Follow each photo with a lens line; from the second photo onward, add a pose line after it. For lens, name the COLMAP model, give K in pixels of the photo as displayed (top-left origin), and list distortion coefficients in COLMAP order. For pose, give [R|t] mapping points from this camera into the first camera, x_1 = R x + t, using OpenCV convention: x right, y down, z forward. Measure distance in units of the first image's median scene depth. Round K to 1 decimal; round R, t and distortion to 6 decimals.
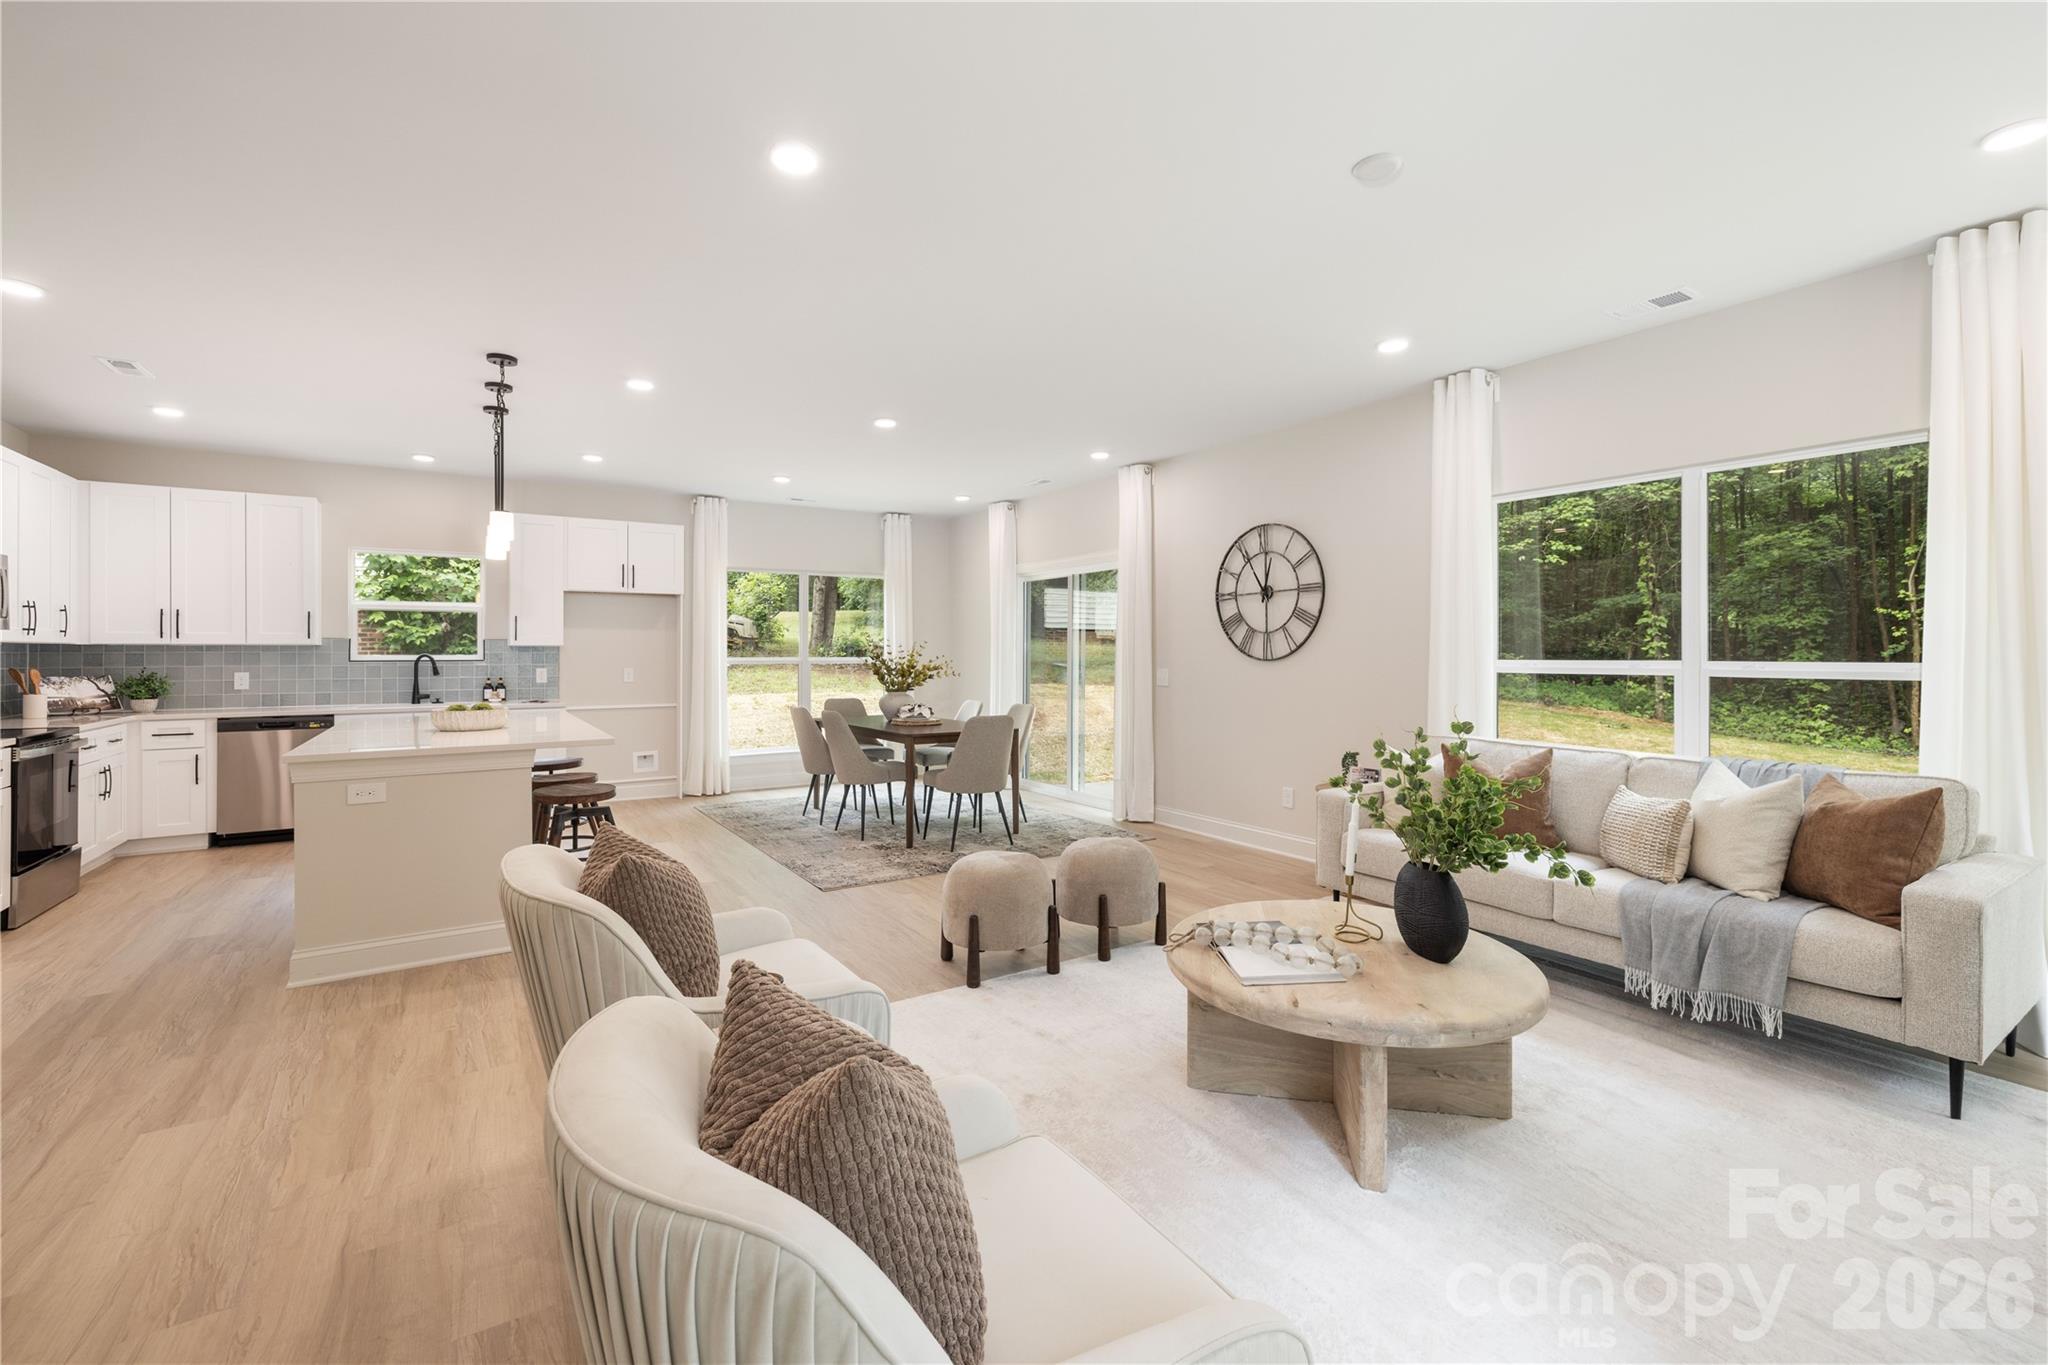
lens RADIAL K [[861.6, 0, 1026.4], [0, 861.6, 660.8], [0, 0, 1]] dist [0.003526, 0.000084]
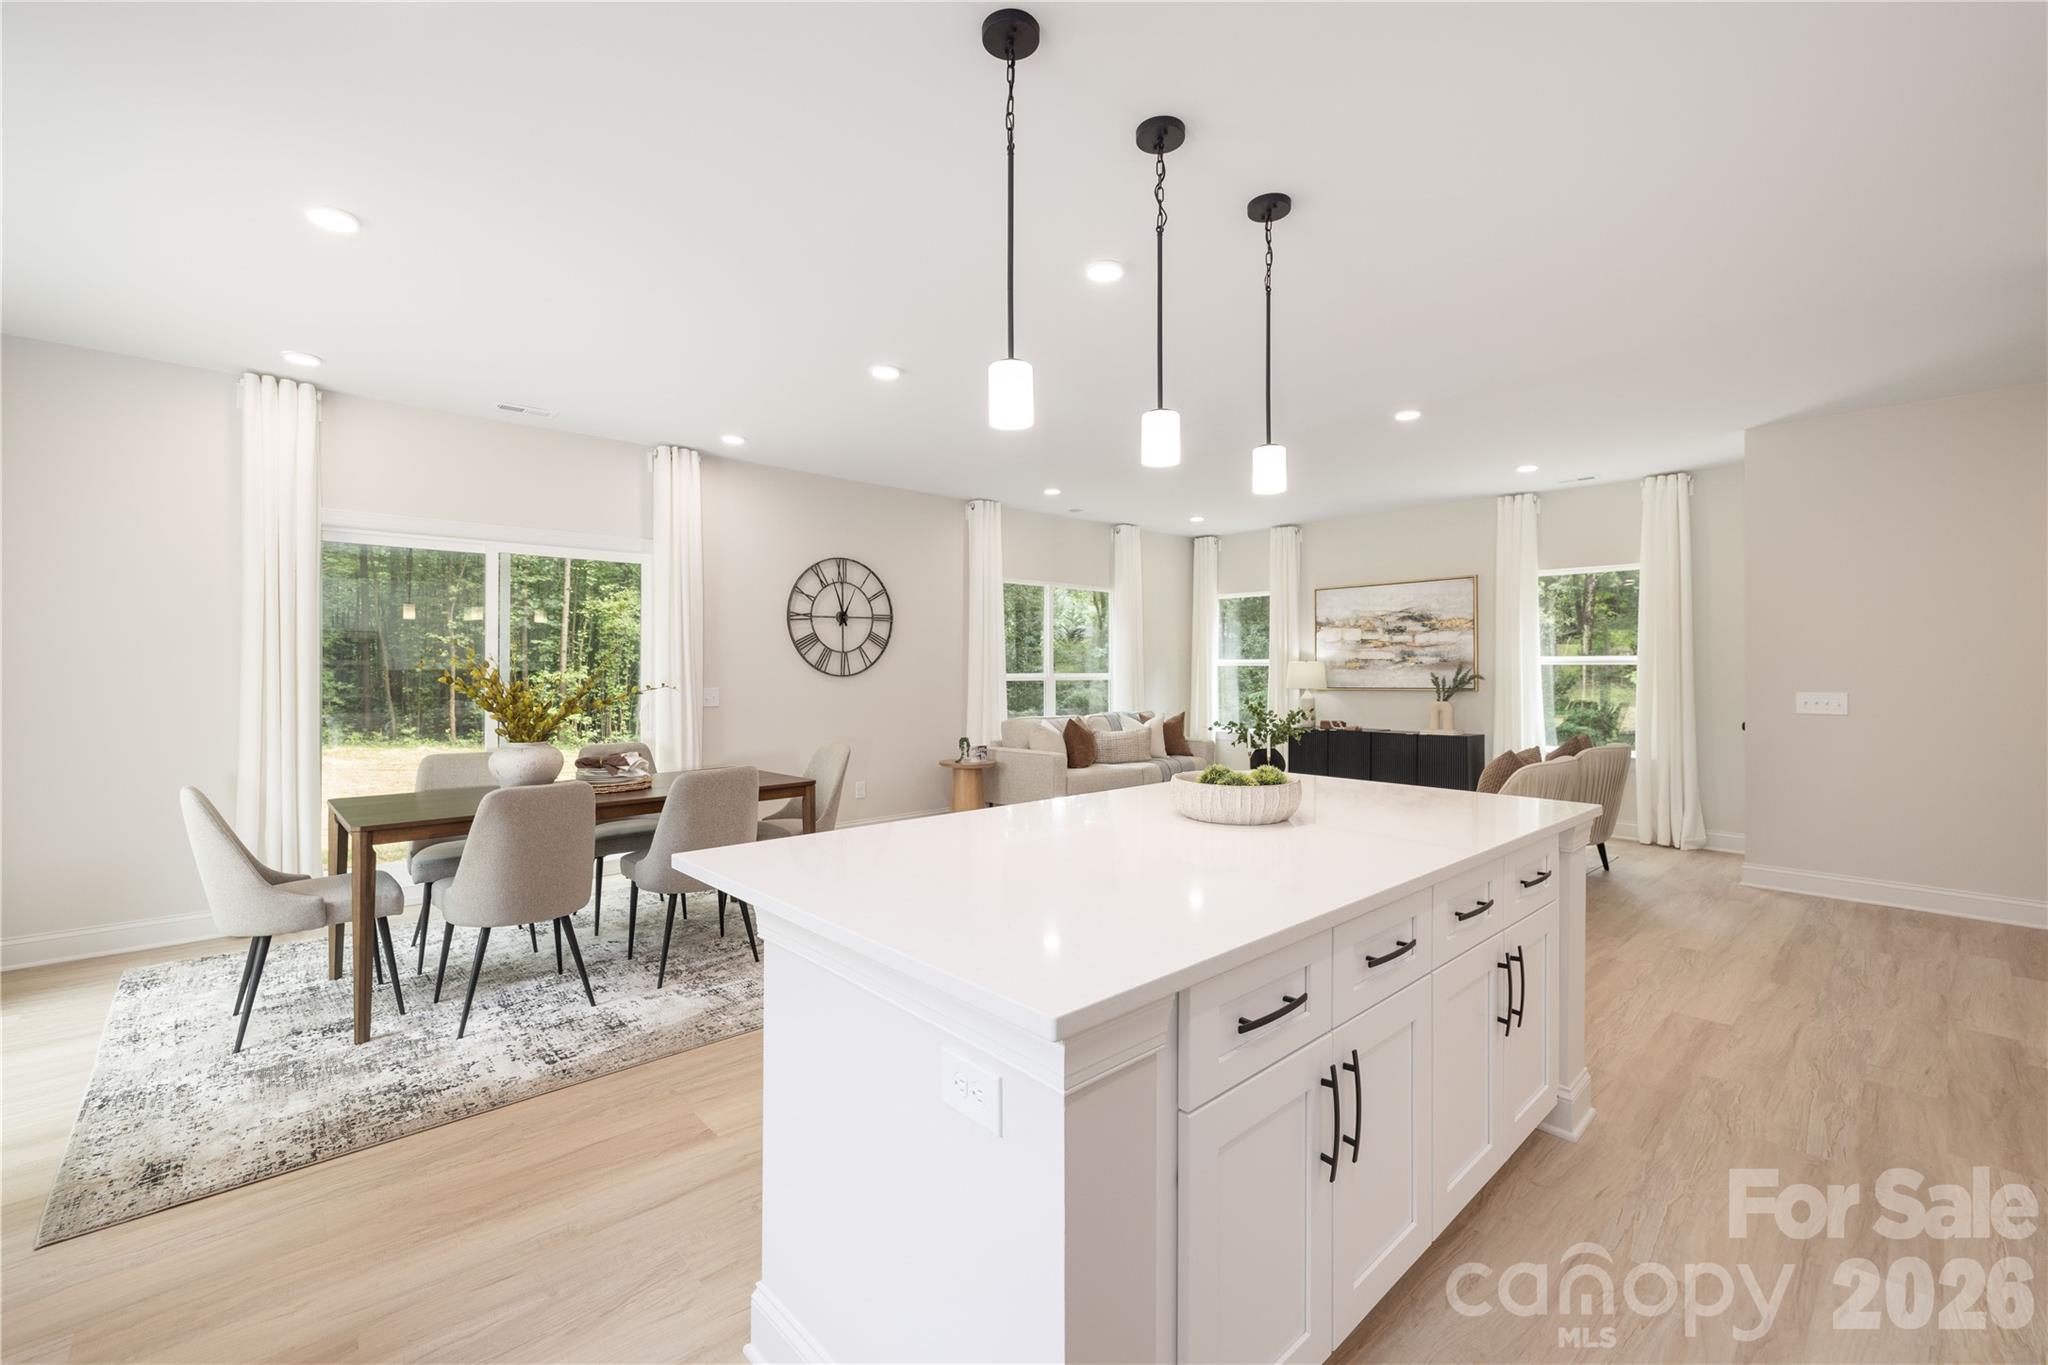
lens RADIAL K [[861.6, 0, 1025.2], [0, 861.6, 673.4], [0, 0, 1]] dist [0.003526, 0.000084]
pose [[-0.170039, -0.003730, 0.985430, -0.907124], [0.012326, 0.999907, 0.005912, -0.008453], [-0.985360, 0.013152, -0.169977, 0.967834]]
